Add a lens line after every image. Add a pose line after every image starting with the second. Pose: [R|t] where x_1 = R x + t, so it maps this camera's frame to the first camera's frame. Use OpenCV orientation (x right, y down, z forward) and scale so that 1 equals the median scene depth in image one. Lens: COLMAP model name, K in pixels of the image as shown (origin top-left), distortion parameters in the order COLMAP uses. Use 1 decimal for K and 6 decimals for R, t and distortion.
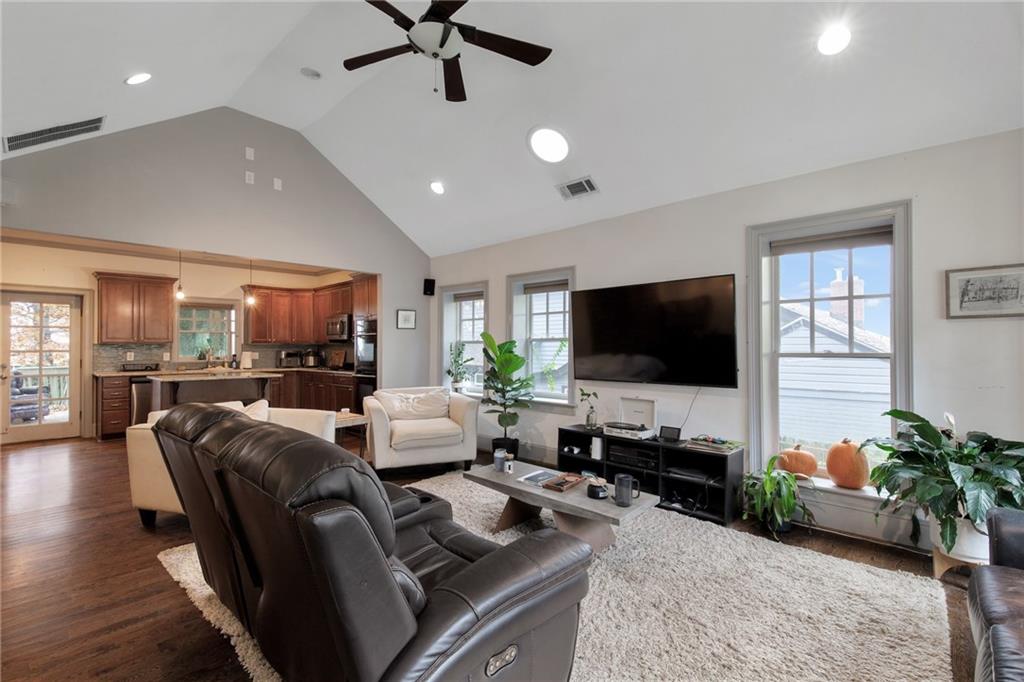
lens RADIAL K [[458.5, 0, 512.0], [0, 458.5, 341.0], [0, 0, 1]] dist [0.004060, 0.000244]
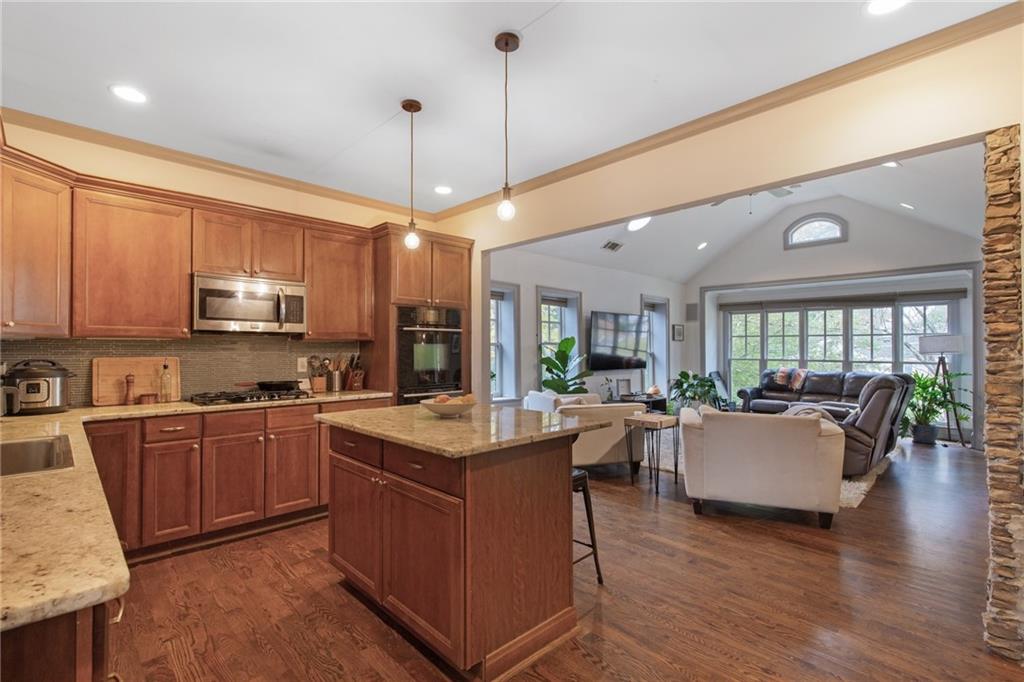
lens RADIAL K [[468.7, 0, 512.0], [0, 468.7, 341.0], [0, 0, 1]] dist [0.010060, 0.000235]
pose [[0.043812, 0.018160, 0.998875, -1.524705], [-0.014659, 0.999739, -0.017532, 0.016827], [-0.998932, -0.013875, 0.044066, 1.342416]]
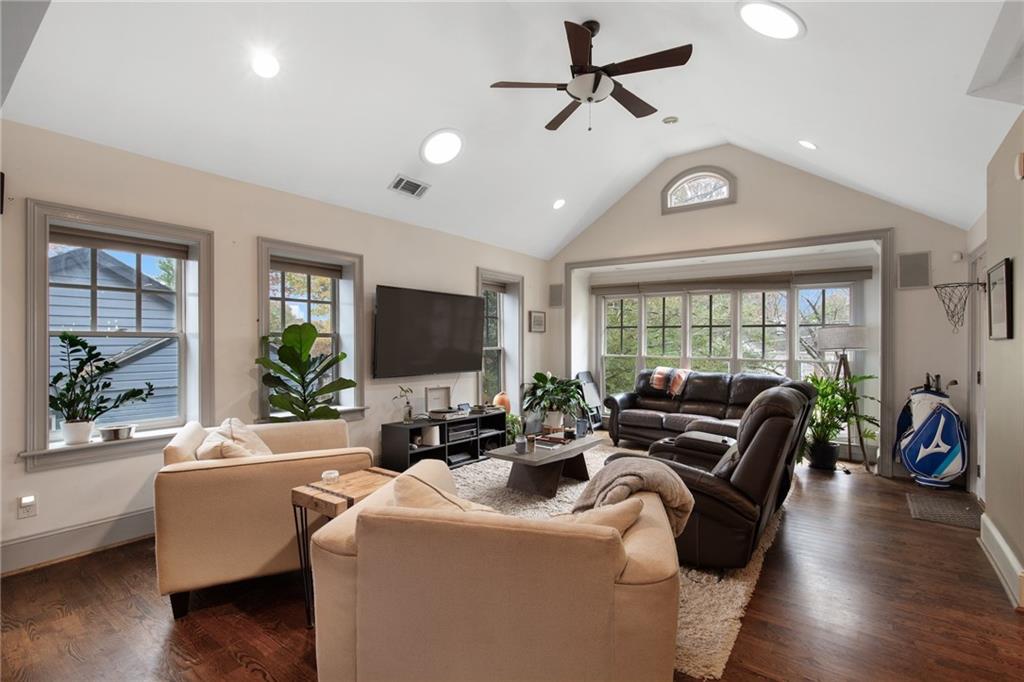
lens RADIAL K [[470.8, 0, 512.0], [0, 470.8, 341.0], [0, 0, 1]] dist [0.001386, -0.000032]
pose [[-0.110738, 0.003050, 0.993845, -0.967842], [-0.016116, 0.999858, -0.004865, 0.006396], [-0.993719, -0.016556, -0.110673, 0.941337]]
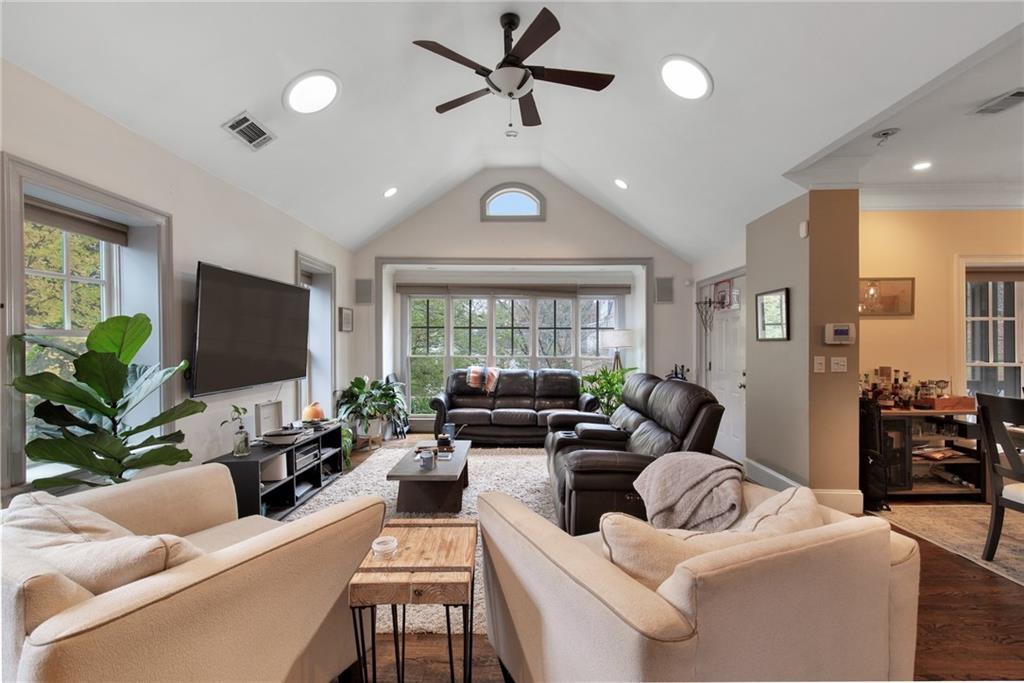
lens RADIAL K [[458.5, 0, 512.0], [0, 458.5, 341.5], [0, 0, 1]] dist [0.004060, 0.000244]
pose [[-0.677692, 0.001936, 0.735343, -0.728533], [-0.009222, 0.999896, -0.011131, 0.007838], [-0.735288, -0.014325, -0.677603, 1.262203]]
